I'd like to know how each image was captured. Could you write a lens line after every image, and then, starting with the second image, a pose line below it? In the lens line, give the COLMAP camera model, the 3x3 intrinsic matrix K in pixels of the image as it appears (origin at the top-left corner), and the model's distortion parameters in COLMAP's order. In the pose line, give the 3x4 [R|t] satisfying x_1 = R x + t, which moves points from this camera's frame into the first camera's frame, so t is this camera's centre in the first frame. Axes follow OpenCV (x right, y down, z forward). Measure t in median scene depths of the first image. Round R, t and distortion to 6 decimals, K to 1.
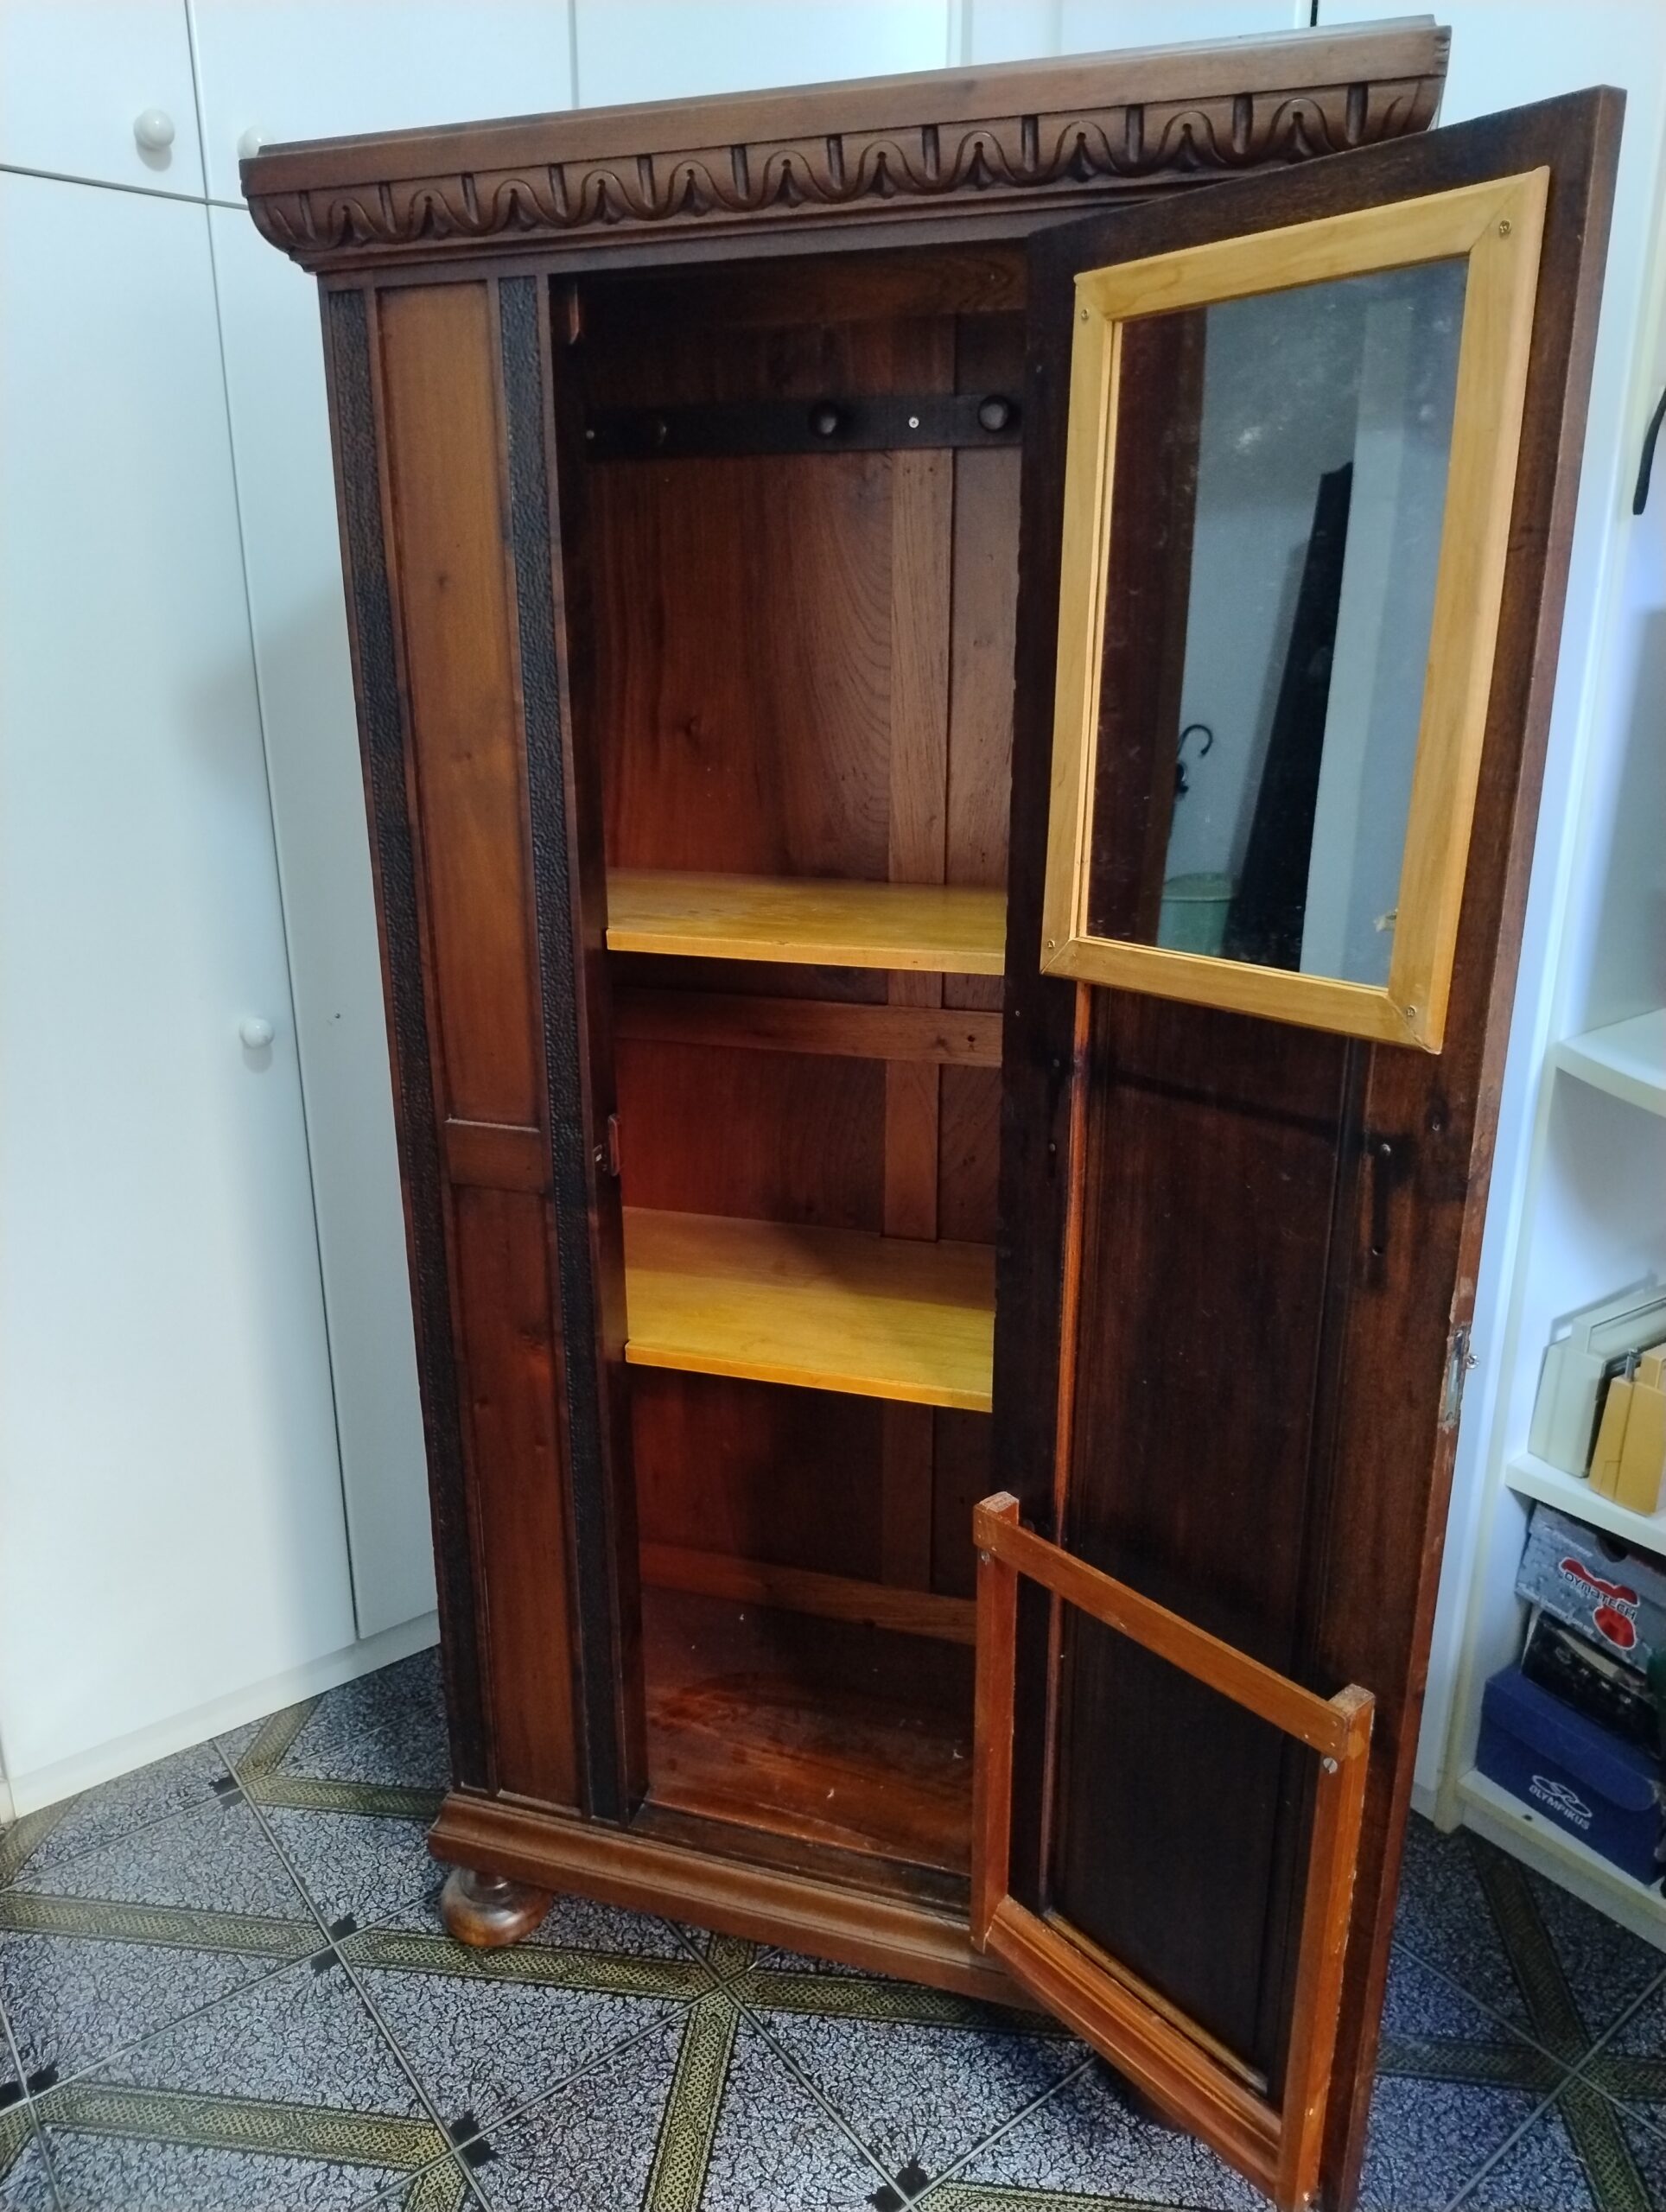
lens RADIAL K [[1563.7, 0, 841.5], [0, 1563.7, 1109.1], [0, 0, 1]] dist [-0.002131, 0.005140]
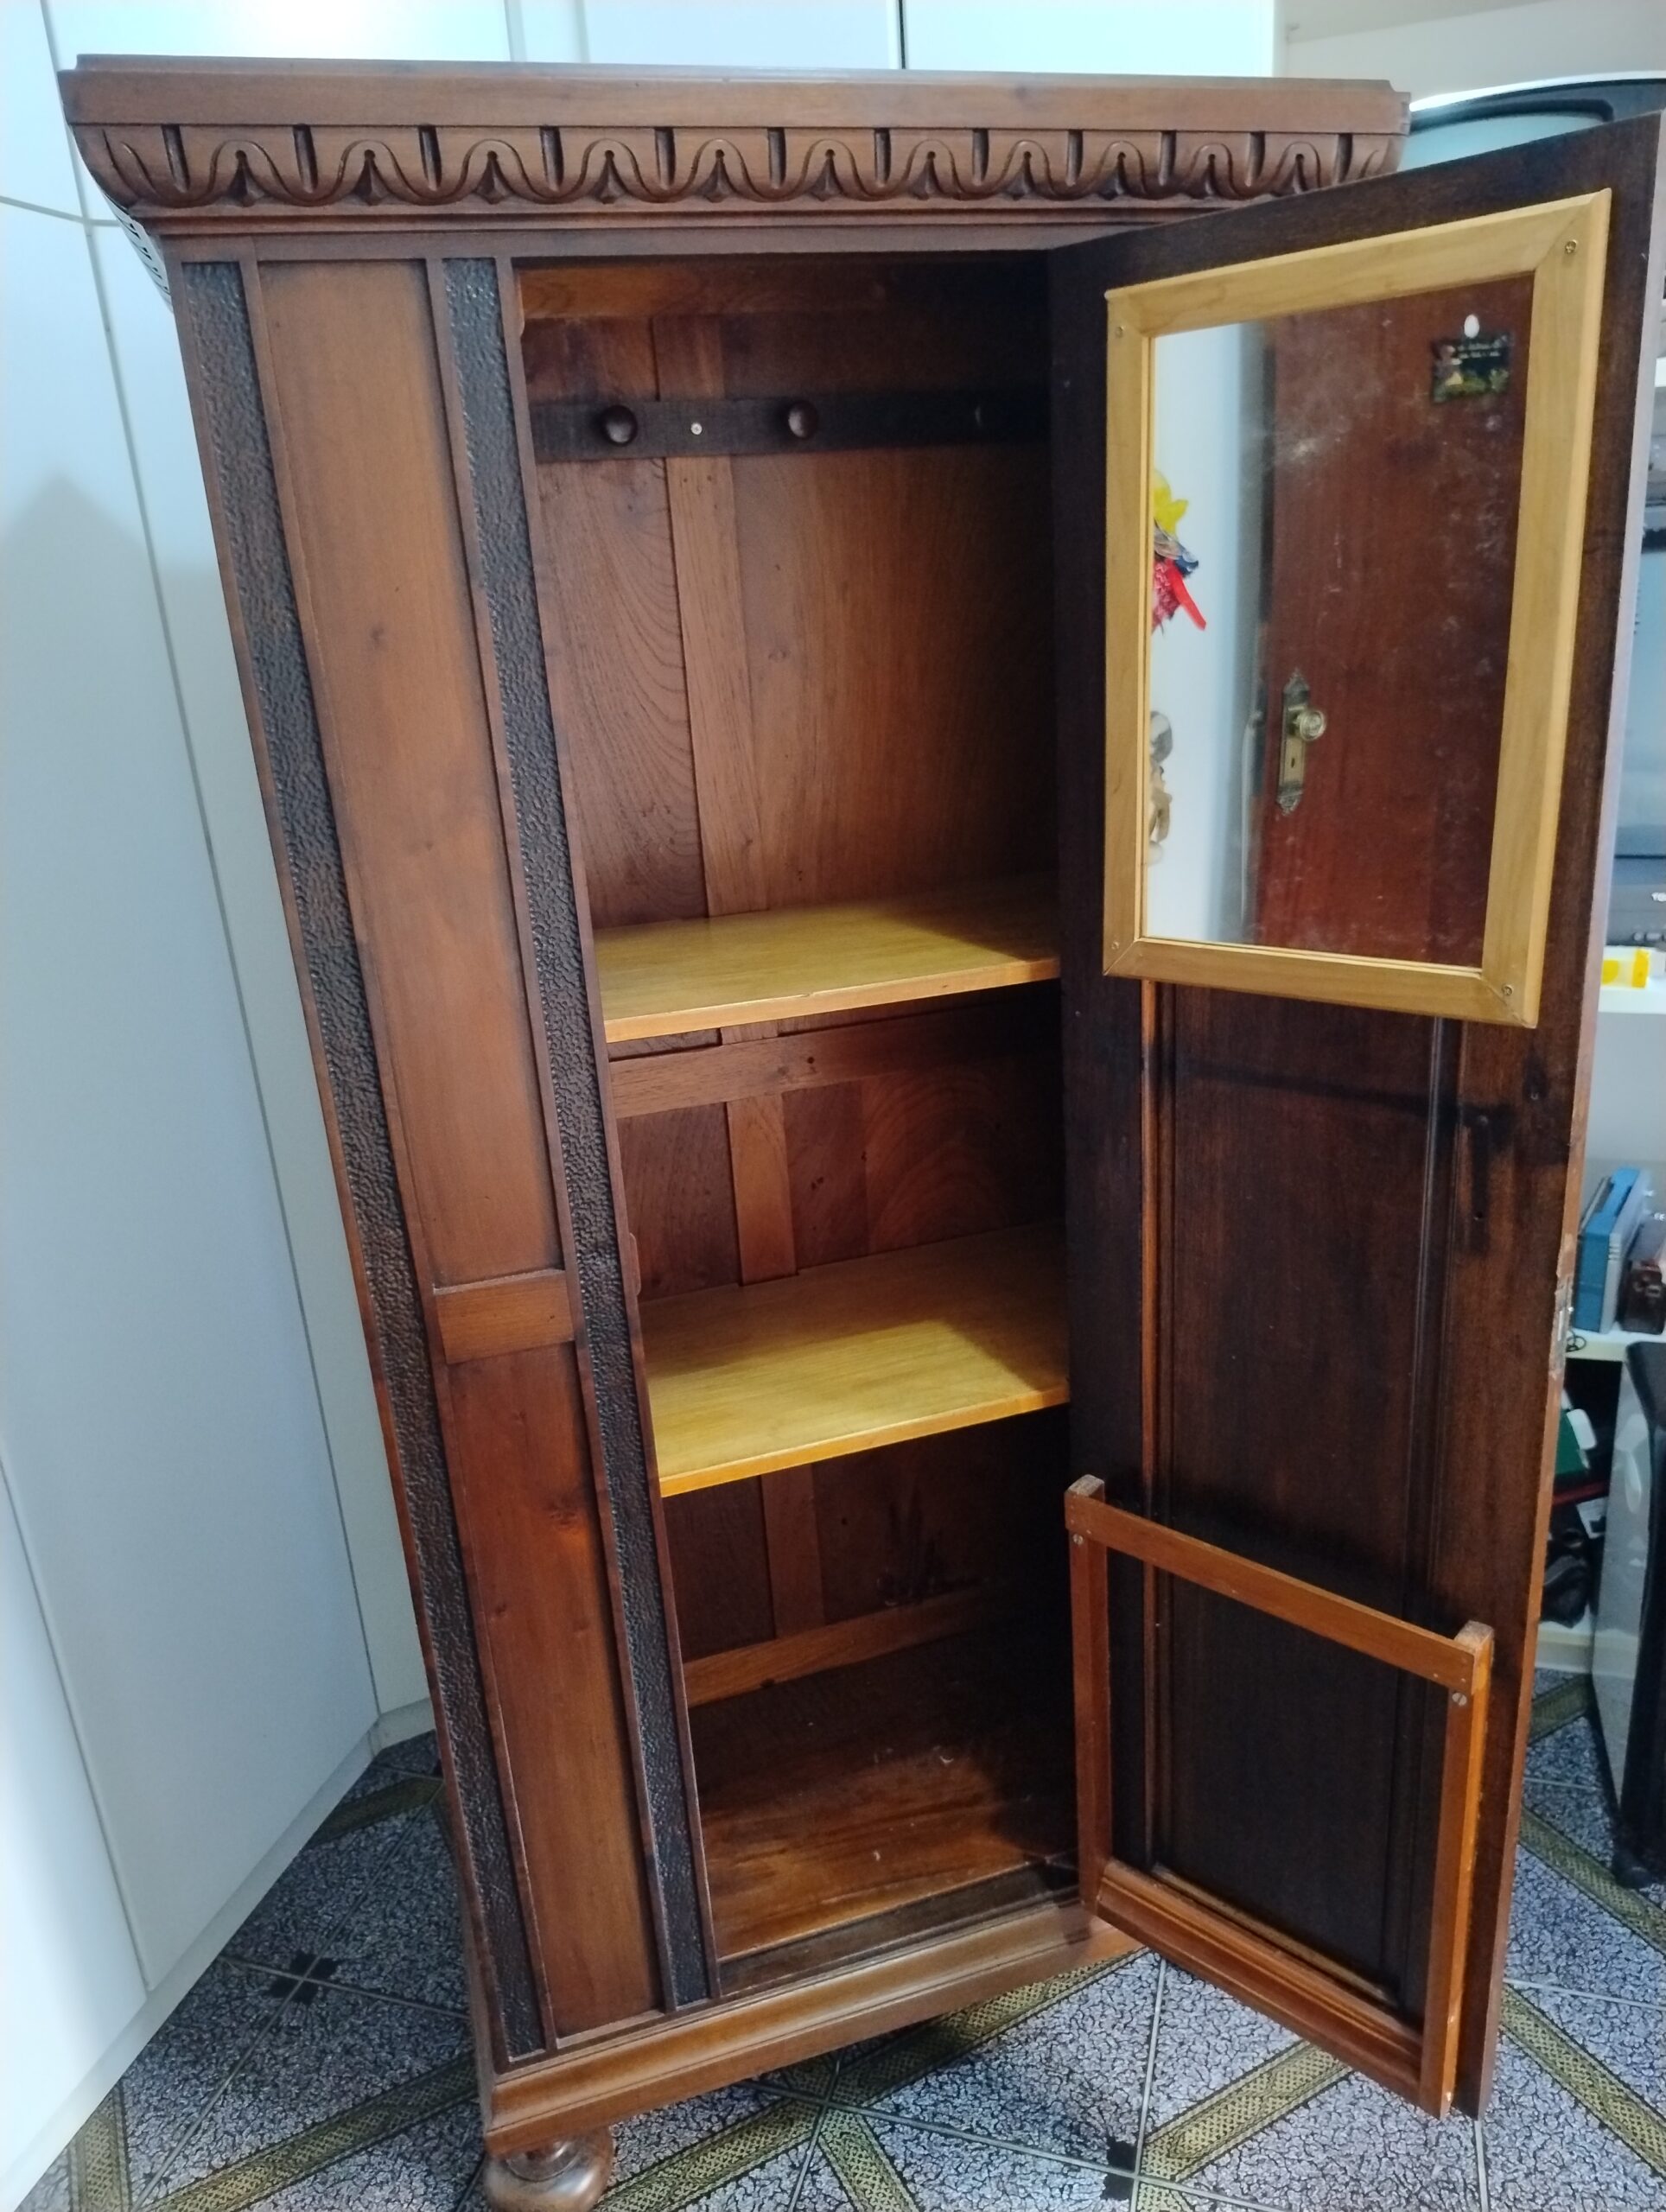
lens RADIAL K [[1563.2, 0, 833.0], [0, 1563.2, 1106.0], [0, 0, 1]] dist [-0.012018, 0.015327]
pose [[0.818307, -0.233192, 0.525353, -0.461533], [0.229664, 0.970524, 0.073061, -0.093287], [-0.526904, 0.060868, 0.847742, 0.185628]]
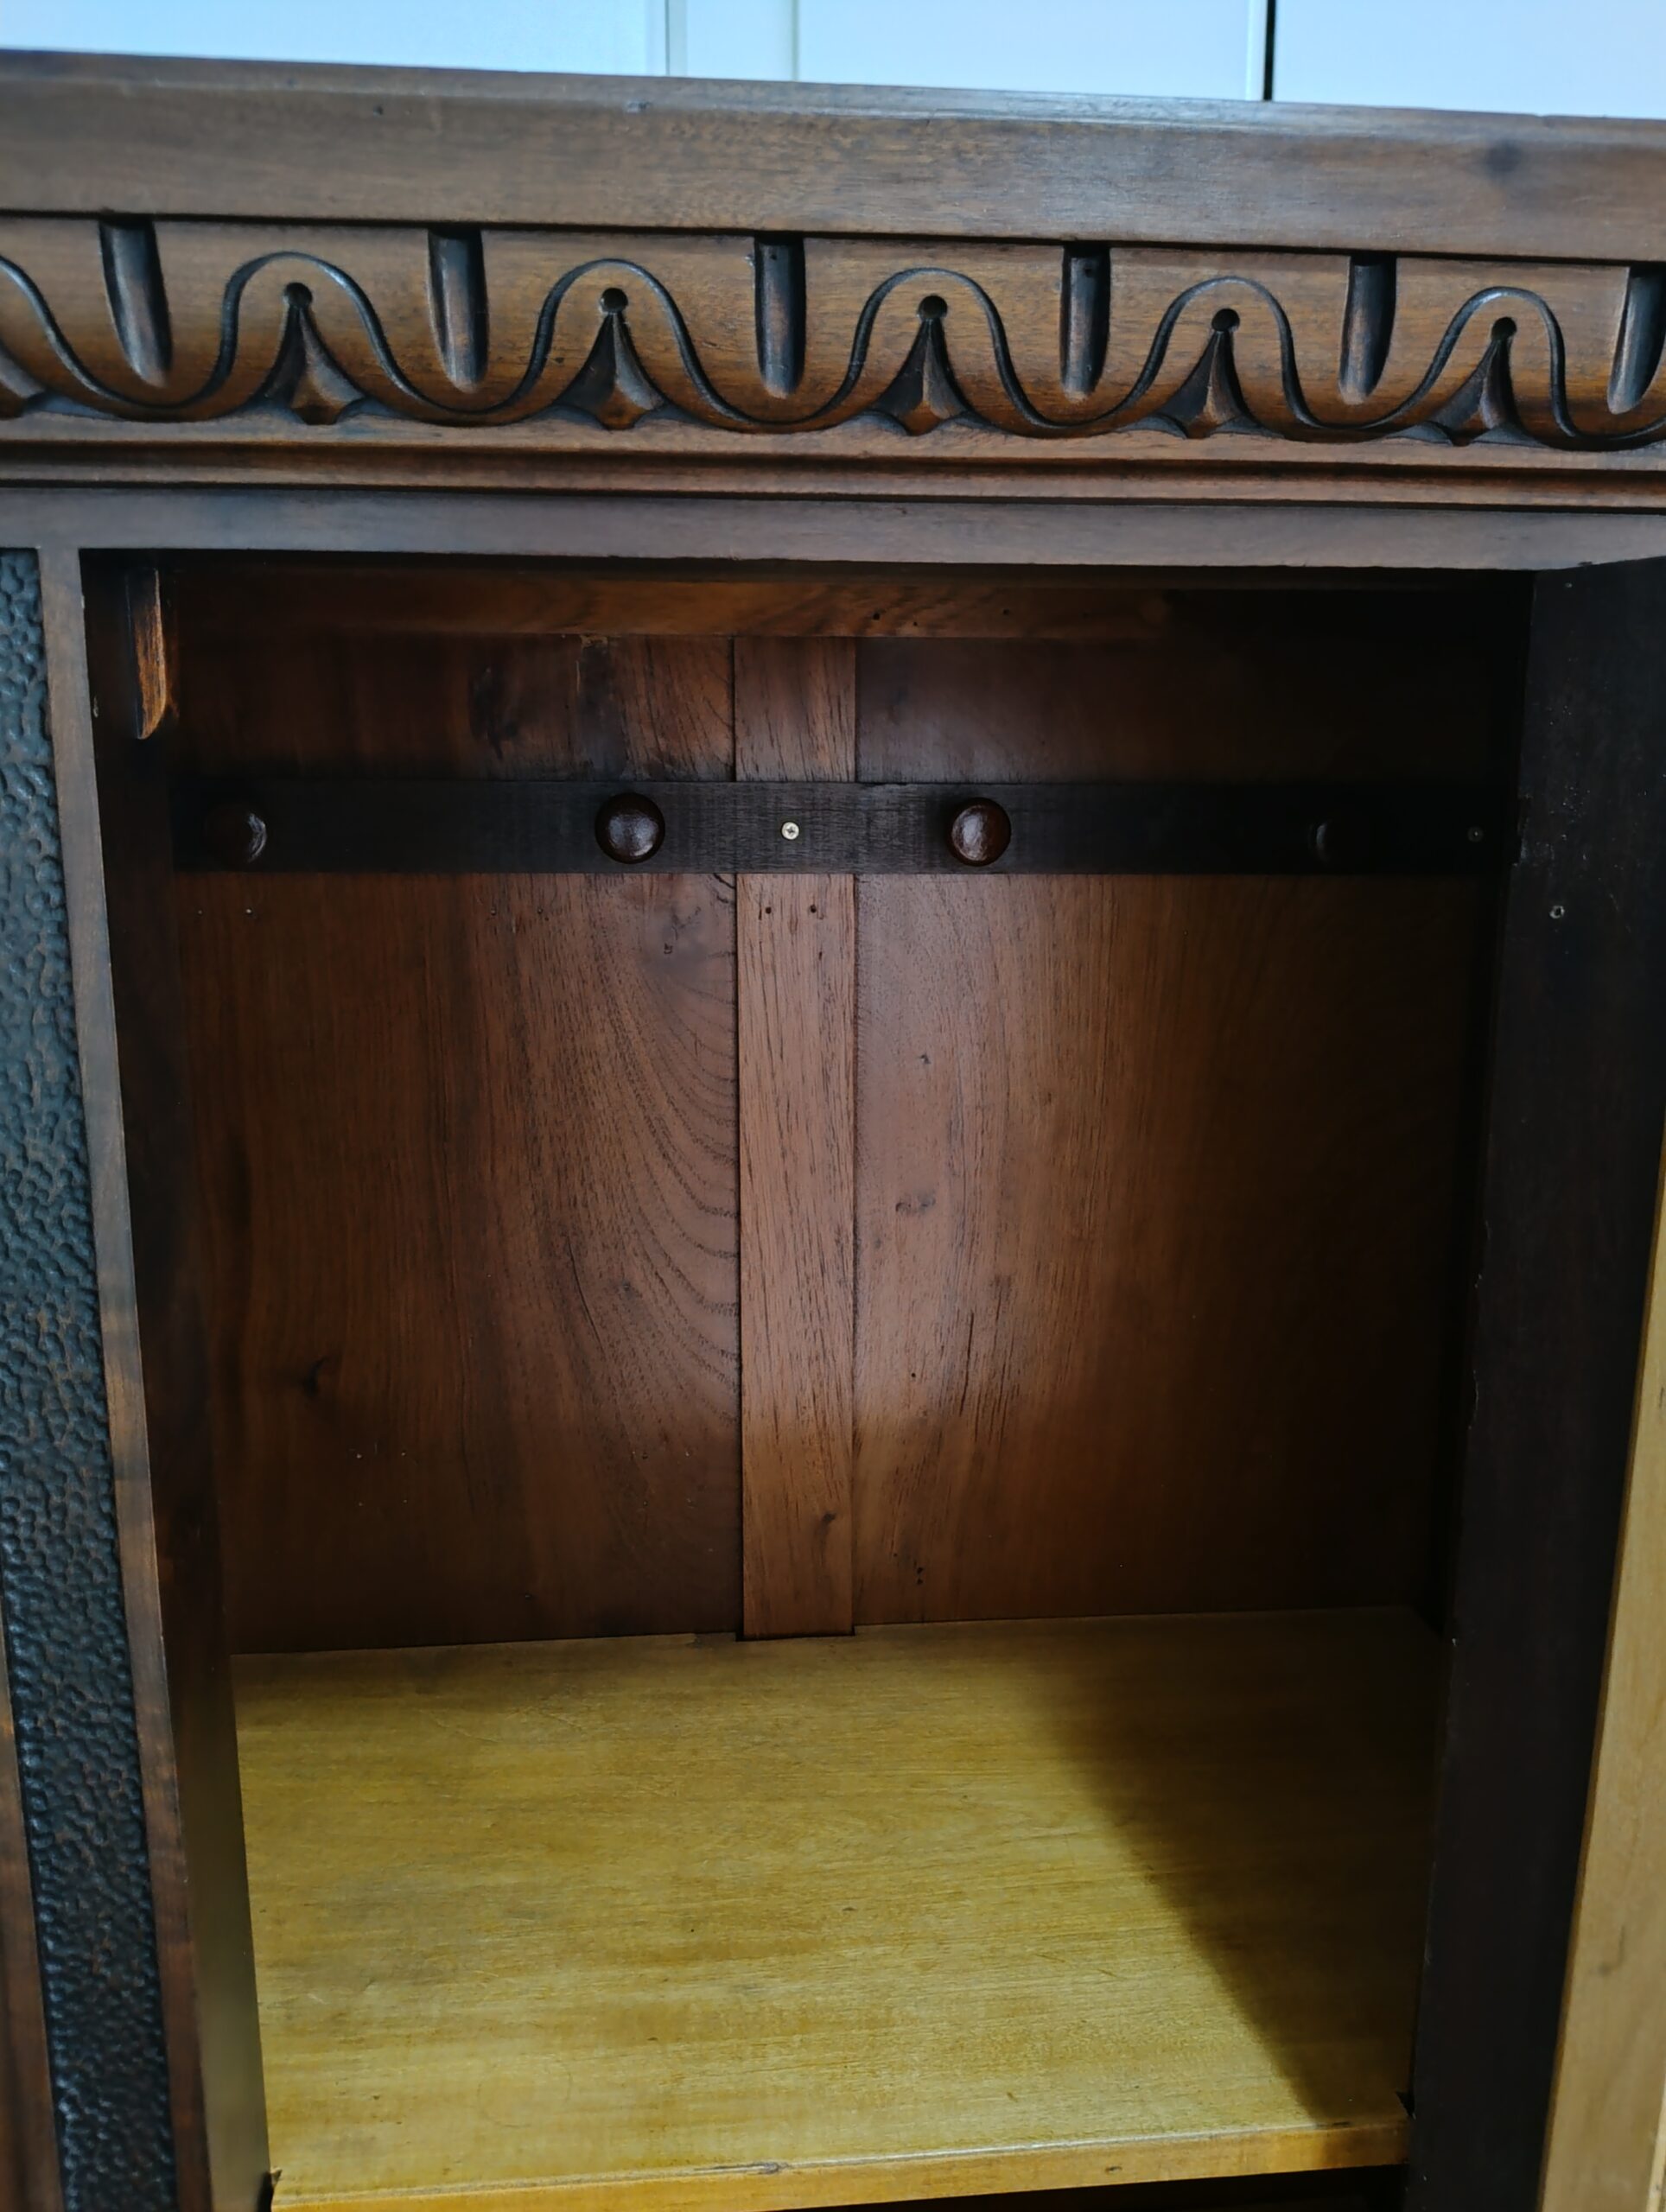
lens RADIAL K [[1508.0, 0, 844.4], [0, 1508.0, 1037.8], [0, 0, 1]] dist [-0.002046, 0.001505]
pose [[0.923001, -0.053046, 0.381123, -0.129747], [0.108757, 0.986032, -0.126147, -0.298357], [-0.369108, 0.157883, 0.915878, 0.531542]]
